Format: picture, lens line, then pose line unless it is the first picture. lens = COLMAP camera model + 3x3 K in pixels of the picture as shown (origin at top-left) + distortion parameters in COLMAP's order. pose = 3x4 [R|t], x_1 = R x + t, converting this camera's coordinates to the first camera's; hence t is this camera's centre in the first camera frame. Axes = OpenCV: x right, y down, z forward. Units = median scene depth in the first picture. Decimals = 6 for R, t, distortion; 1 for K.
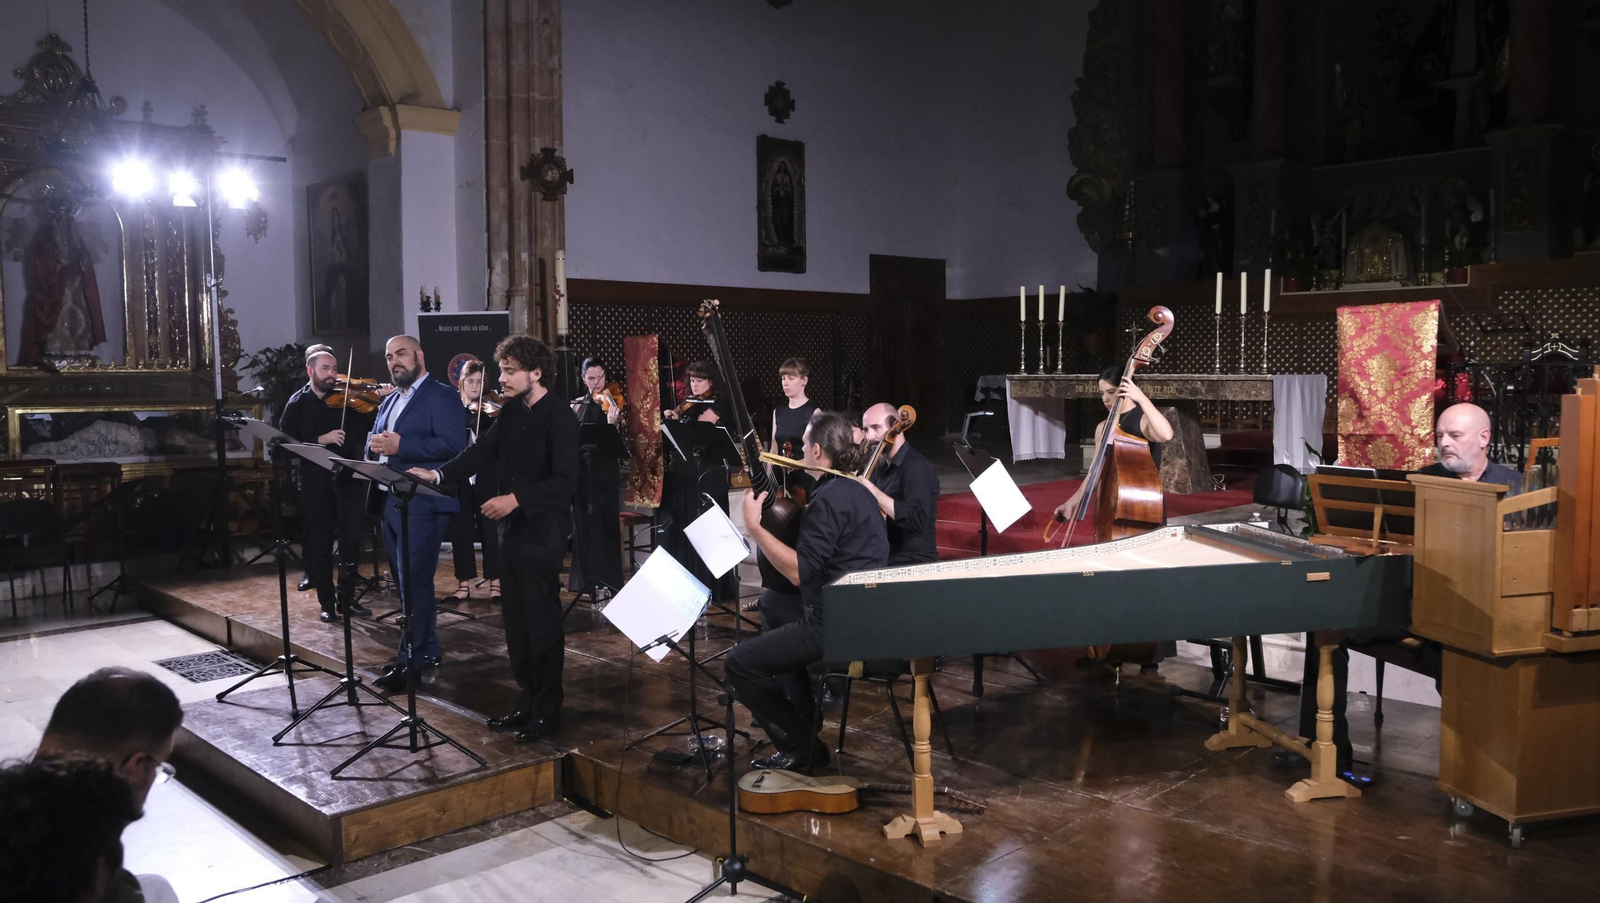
lens RADIAL K [[1252.5, 0, 805.8], [0, 1252.5, 451.3], [0, 0, 1]] dist [-0.021370, 0.008032]
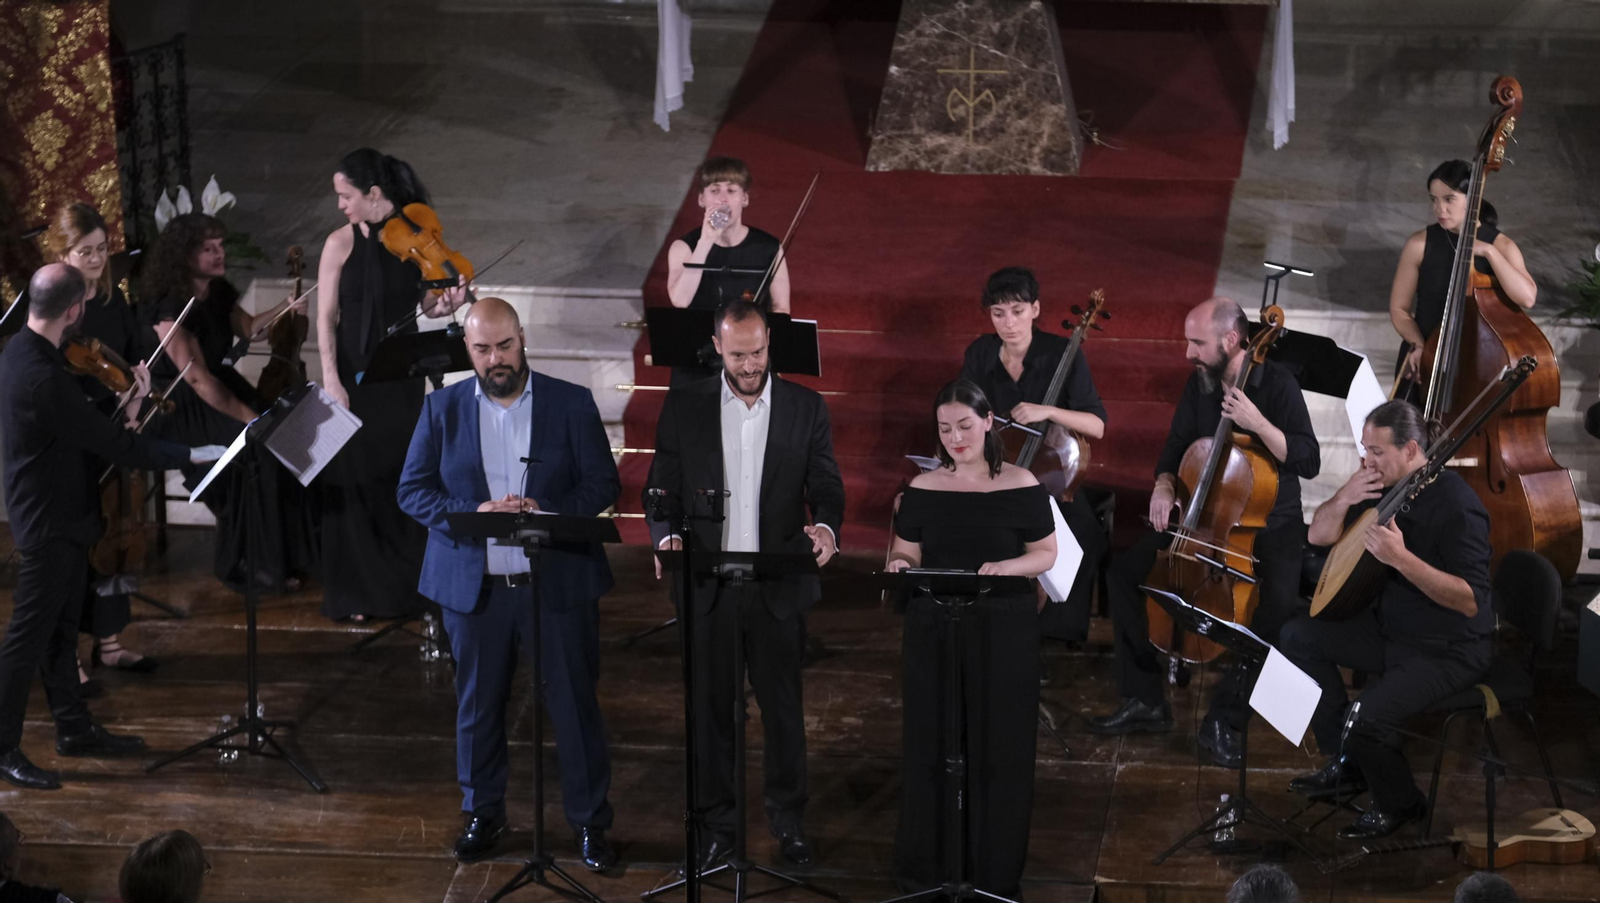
lens RADIAL K [[7578.2, 0, 832.0], [0, 7578.2, 426.2], [0, 0, 1]] dist [0.217823, 0.000000]
pose [[0.766751, -0.186370, 0.614296, -1.333188], [0.036749, 0.968103, 0.247842, -0.504293], [-0.640892, -0.167458, 0.749143, -0.983314]]
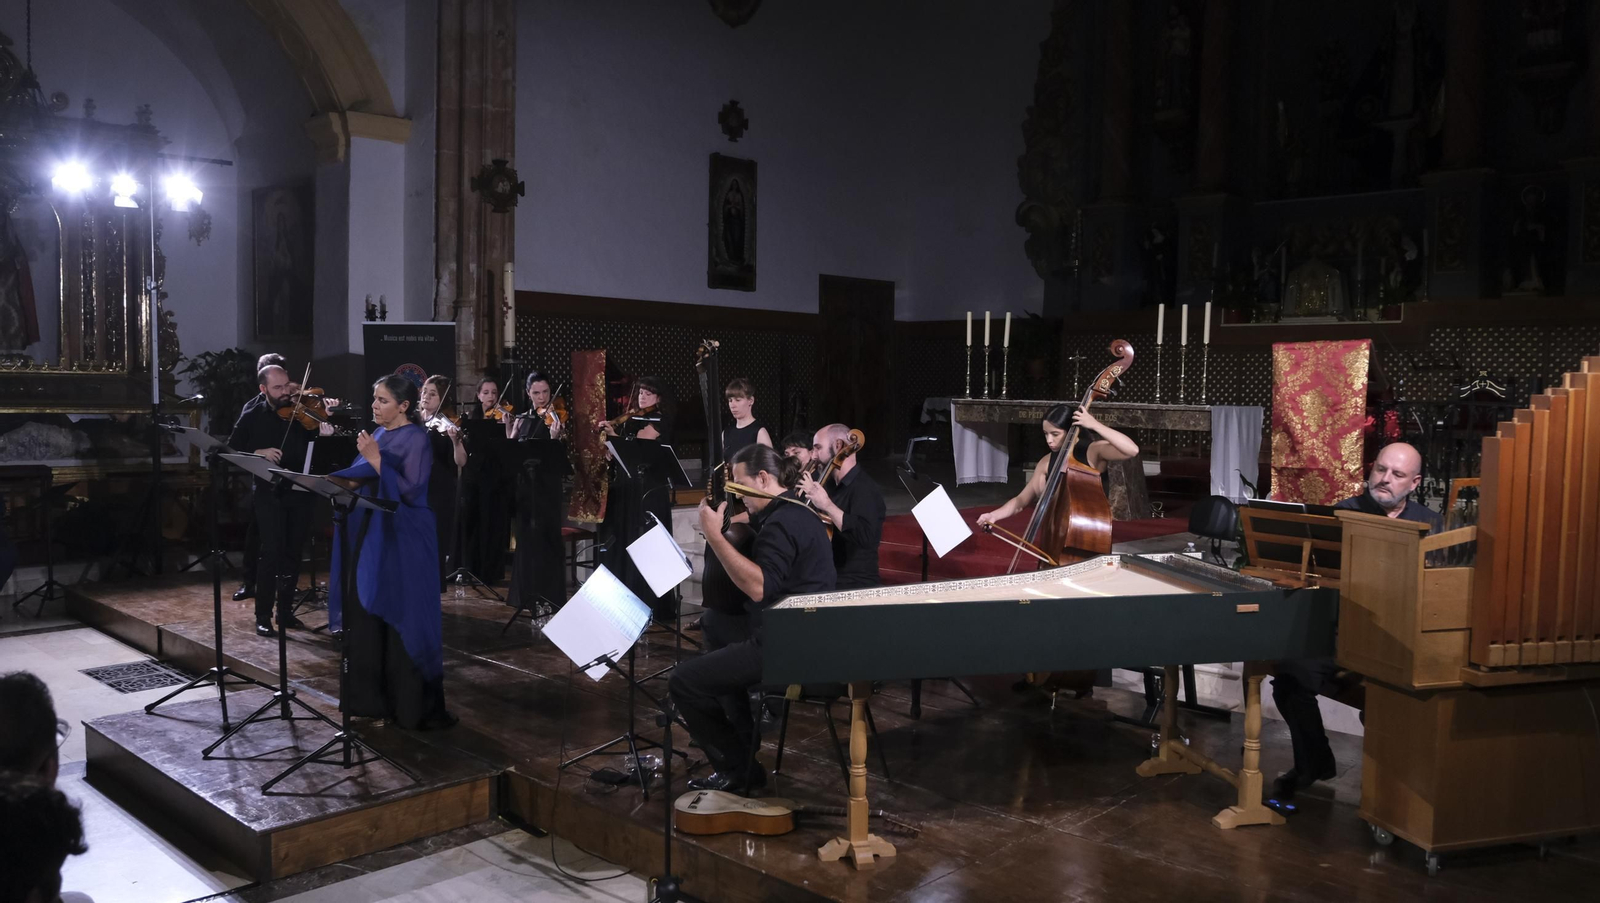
lens RADIAL K [[1252.5, 0, 805.8], [0, 1252.5, 451.6], [0, 0, 1]] dist [-0.021370, 0.008032]
pose [[0.998828, 0.023007, 0.042574, 0.000711], [-0.022468, 0.999662, -0.013097, -0.002292], [-0.042861, 0.012125, 0.999007, -0.003288]]
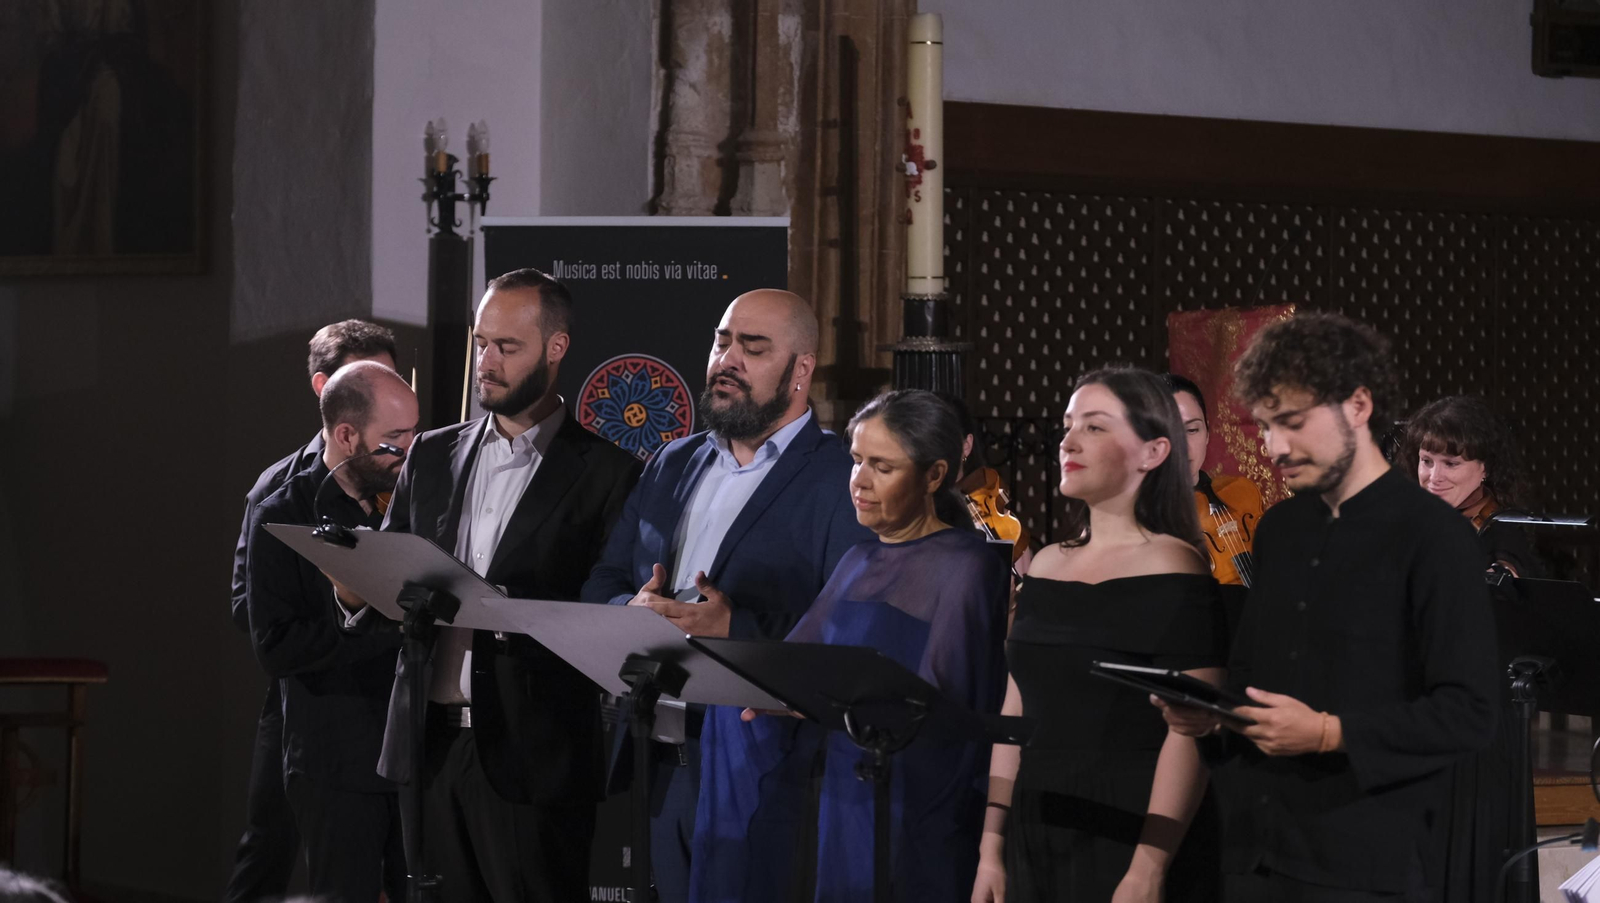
lens RADIAL K [[5504.9, 0, 819.5], [0, 5504.9, 452.6], [0, 0, 1]] dist [0.046077, 0.000000]
pose [[0.992724, 0.023951, -0.118010, -0.062915], [-0.031176, 0.997725, -0.059765, 0.021451], [0.116310, 0.063009, 0.991212, -0.281611]]
